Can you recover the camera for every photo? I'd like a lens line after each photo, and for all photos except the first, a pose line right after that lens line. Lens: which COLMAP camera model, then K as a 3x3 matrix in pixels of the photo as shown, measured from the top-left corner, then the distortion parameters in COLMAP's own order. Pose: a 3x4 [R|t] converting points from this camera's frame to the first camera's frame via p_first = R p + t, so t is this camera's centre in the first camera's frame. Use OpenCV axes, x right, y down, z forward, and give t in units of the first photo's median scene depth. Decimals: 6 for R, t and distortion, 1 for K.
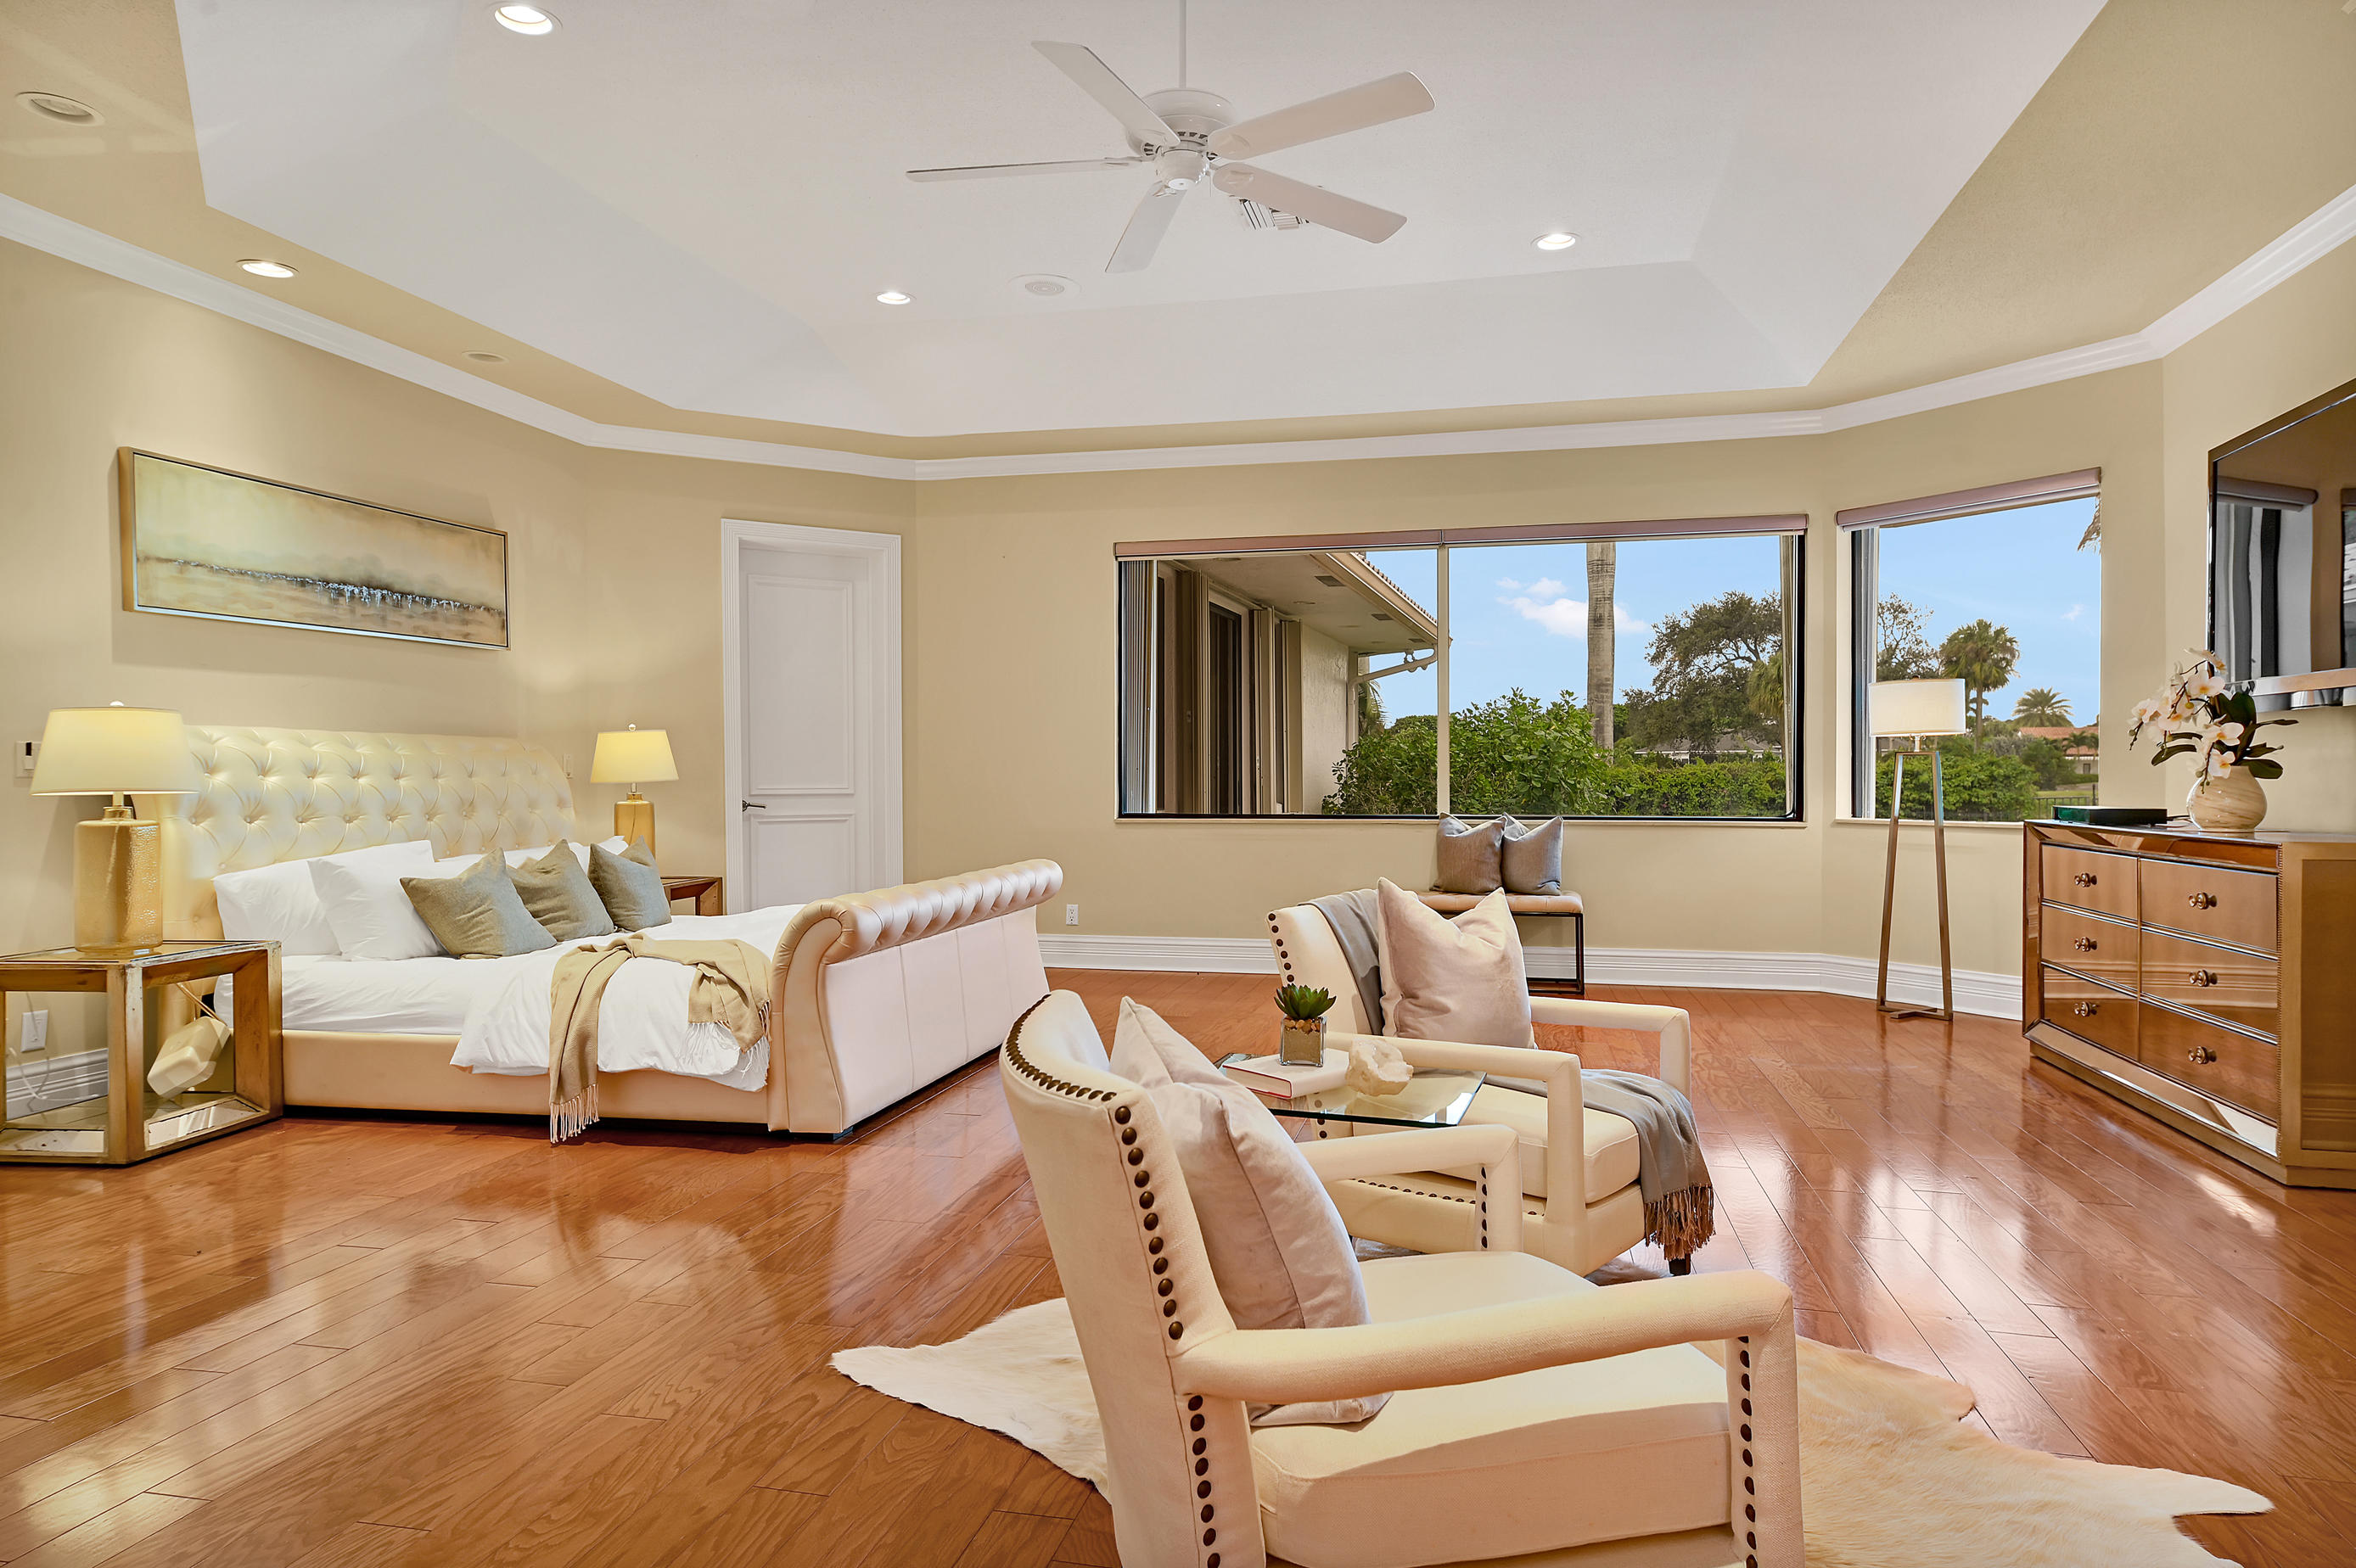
lens RADIAL K [[1410.2, 0, 1178.0], [0, 1410.2, 784.0], [0, 0, 1]] dist [0.009163, 0.002638]
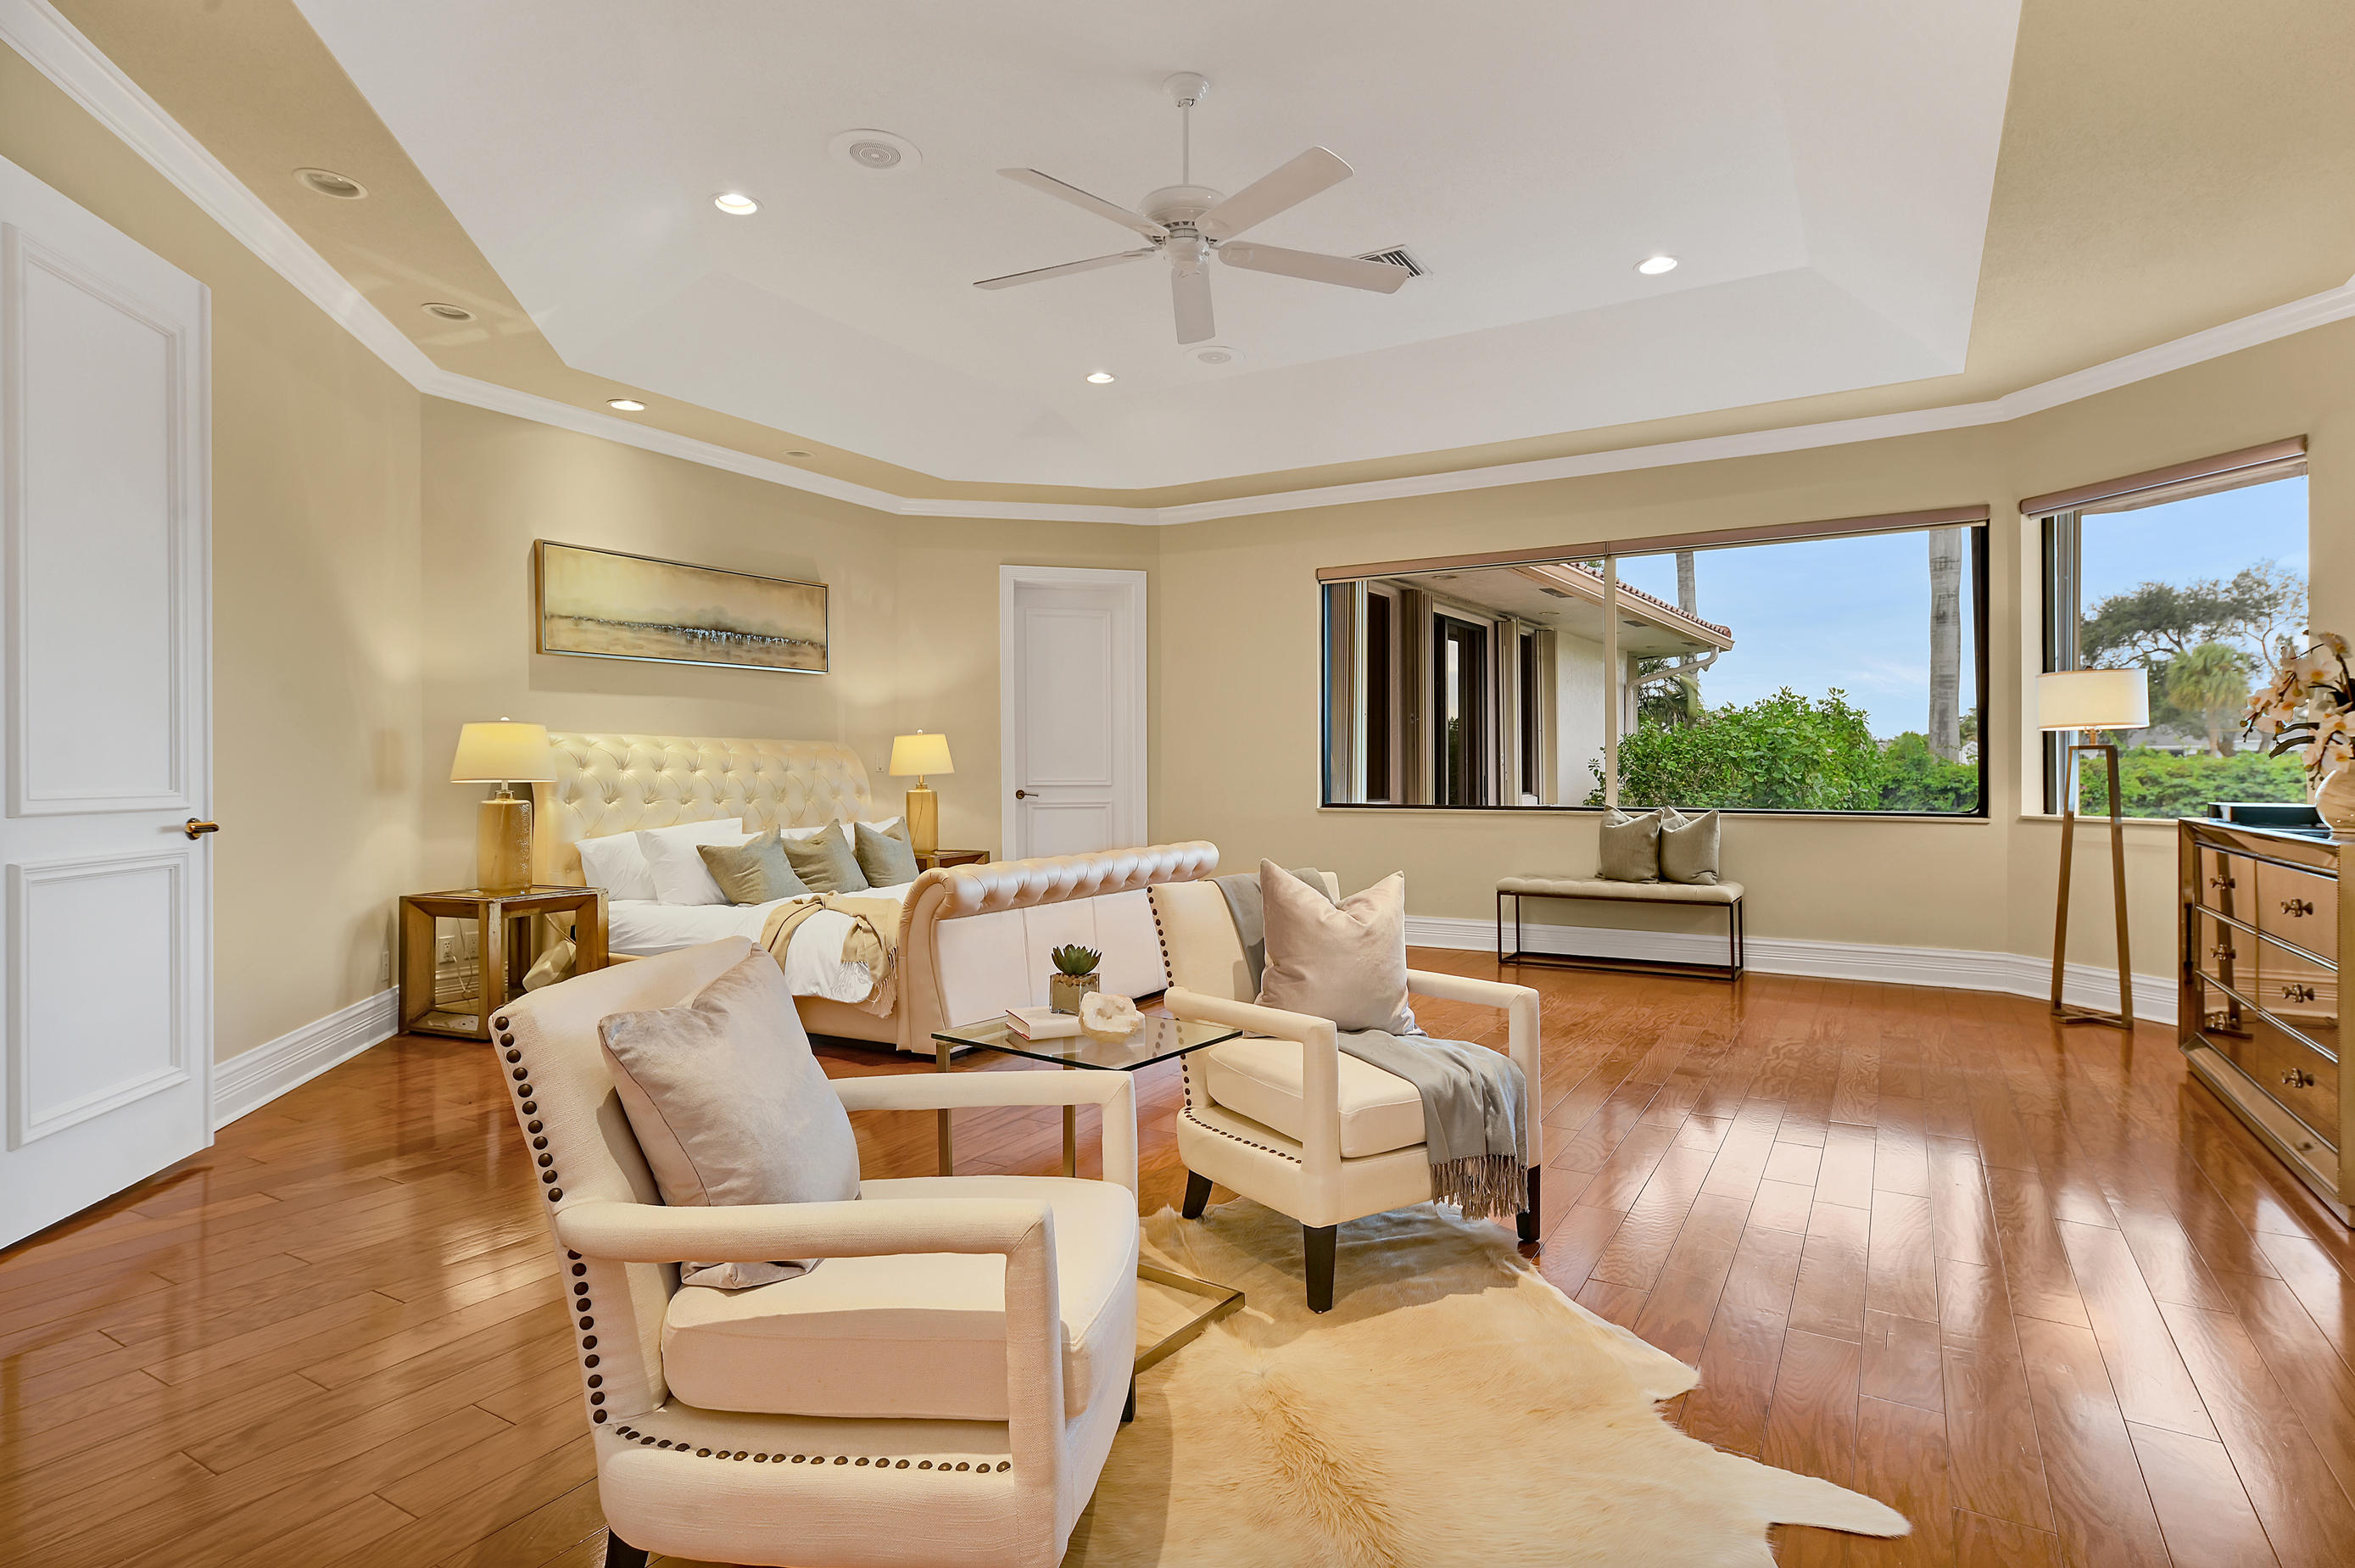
lens RADIAL K [[1217.7, 0, 1176.7], [0, 1217.7, 766.2], [0, 0, 1]] dist [0.004800, 0.001212]
pose [[0.952689, -0.000672, -0.303945, 0.196381], [-0.002477, 0.999947, -0.009974, 0.001193], [0.303936, 0.010255, 0.952637, 0.023890]]
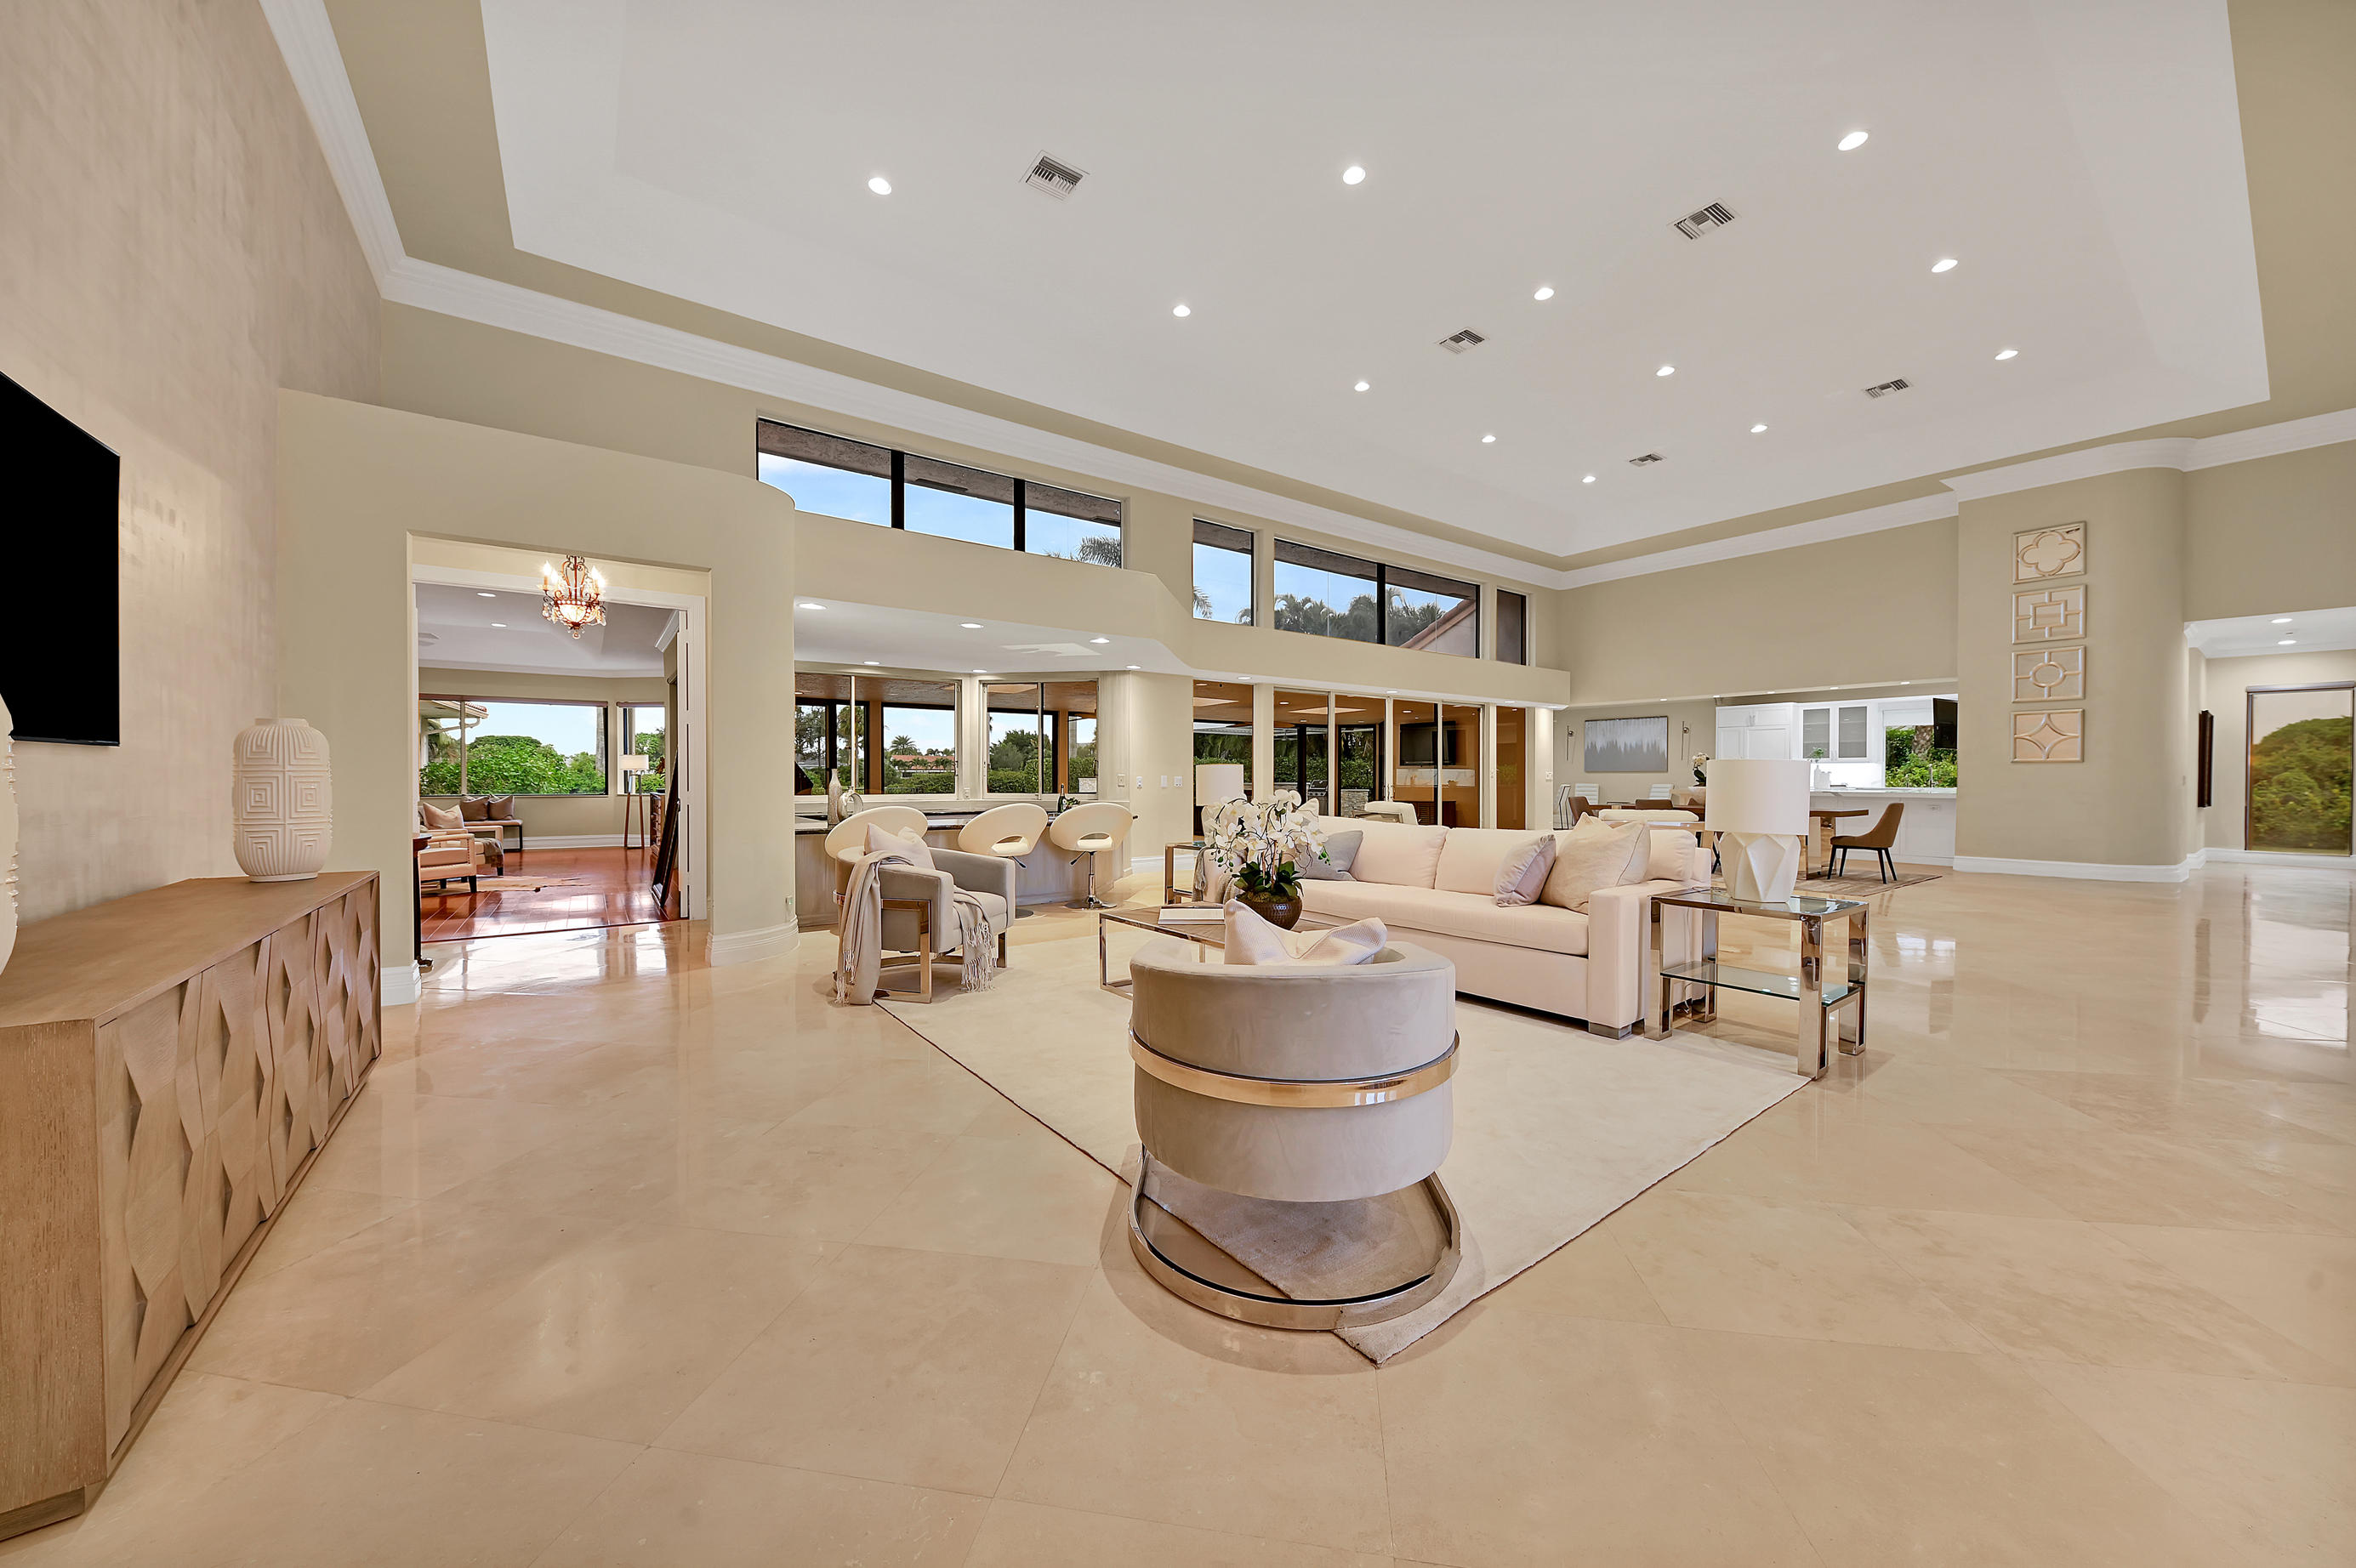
lens RADIAL K [[830.3, 0, 1206.7], [0, 830.3, 782.7], [0, 0, 1]] dist [0.000574, 0.000009]
pose [[0.642419, -0.004083, 0.766343, -0.170249], [0.004639, 0.999988, 0.001440, 0.001480], [-0.766339, 0.002630, 0.642431, -1.568590]]
